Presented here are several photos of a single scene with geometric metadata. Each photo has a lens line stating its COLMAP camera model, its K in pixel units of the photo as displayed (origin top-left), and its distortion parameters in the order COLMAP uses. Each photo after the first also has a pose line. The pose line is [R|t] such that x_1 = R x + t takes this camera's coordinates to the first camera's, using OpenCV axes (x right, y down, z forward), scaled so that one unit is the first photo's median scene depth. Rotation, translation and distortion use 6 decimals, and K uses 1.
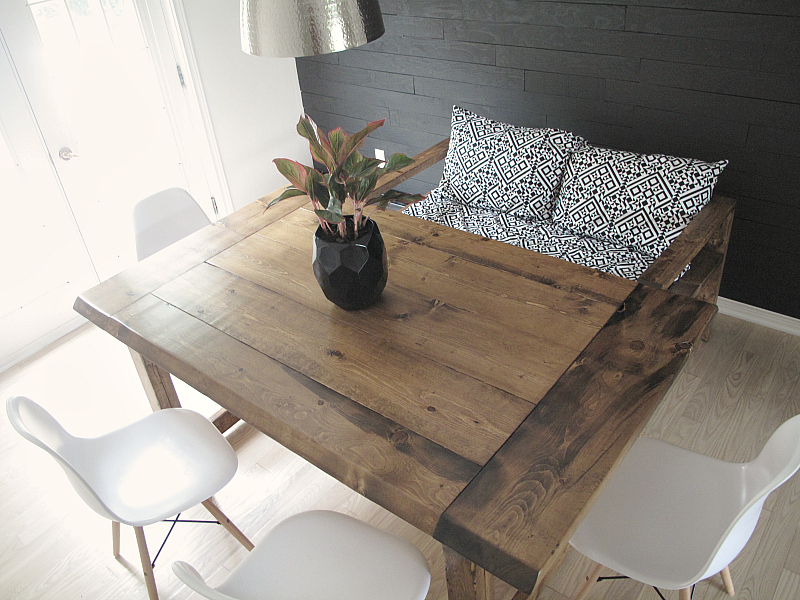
lens RADIAL K [[672.2, 0, 401.7], [0, 672.2, 295.2], [0, 0, 1]] dist [-0.133758, 0.090699]
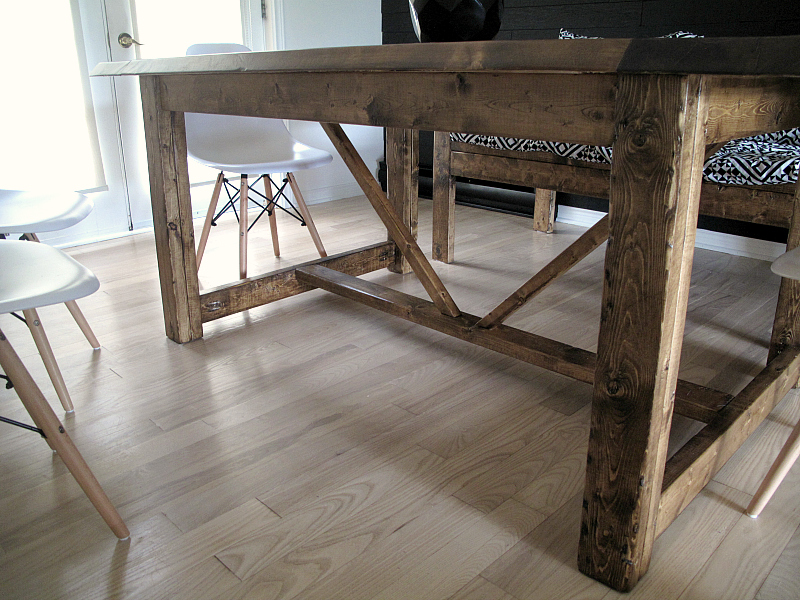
lens RADIAL K [[672.2, 0, 395.3], [0, 672.2, 300.0], [0, 0, 1]] dist [-0.133758, 0.090699]
pose [[0.989663, 0.119052, -0.079964, -0.046997], [-0.134909, 0.961985, -0.237455, 0.498986], [0.048655, 0.245788, 0.968102, 0.380660]]
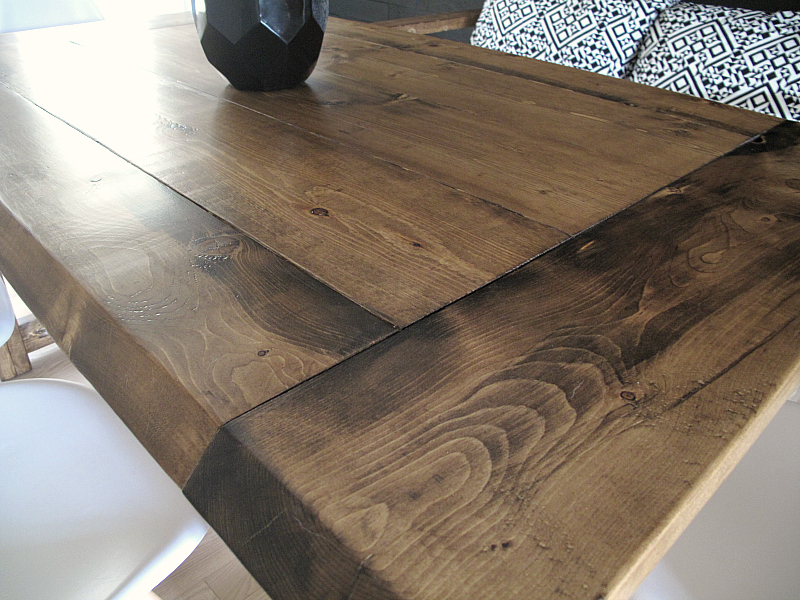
lens RADIAL K [[672.2, 0, 399.8], [0, 672.2, 294.8], [0, 0, 1]] dist [-0.133758, 0.090699]
pose [[0.985895, 0.161423, -0.044203, 0.103953], [-0.162674, 0.986329, -0.026308, 0.192680], [0.039352, 0.033128, 0.998676, 0.502809]]
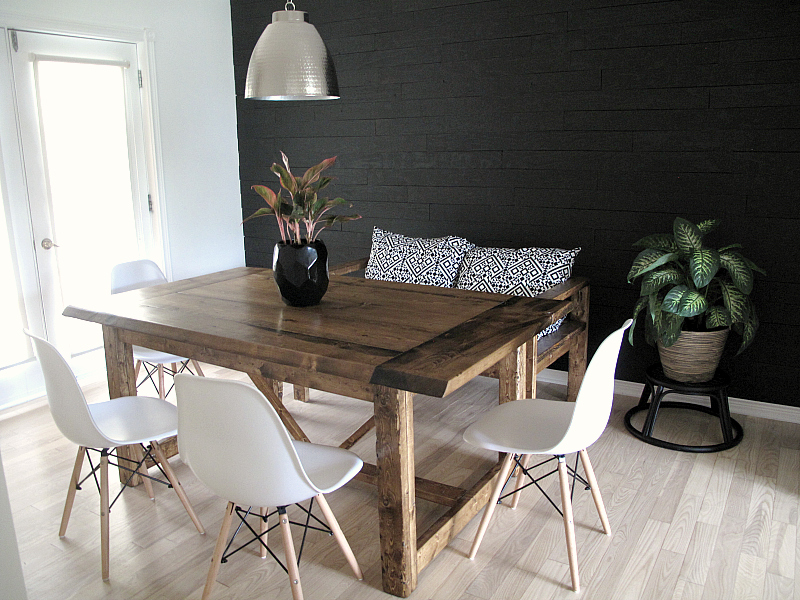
lens RADIAL K [[672.2, 0, 397.9], [0, 672.2, 297.8], [0, 0, 1]] dist [-0.133758, 0.090699]
pose [[0.990699, 0.048959, 0.126956, -0.055416], [0.000108, 0.932743, -0.360541, 0.502157], [-0.136069, 0.357202, 0.924063, -0.237184]]
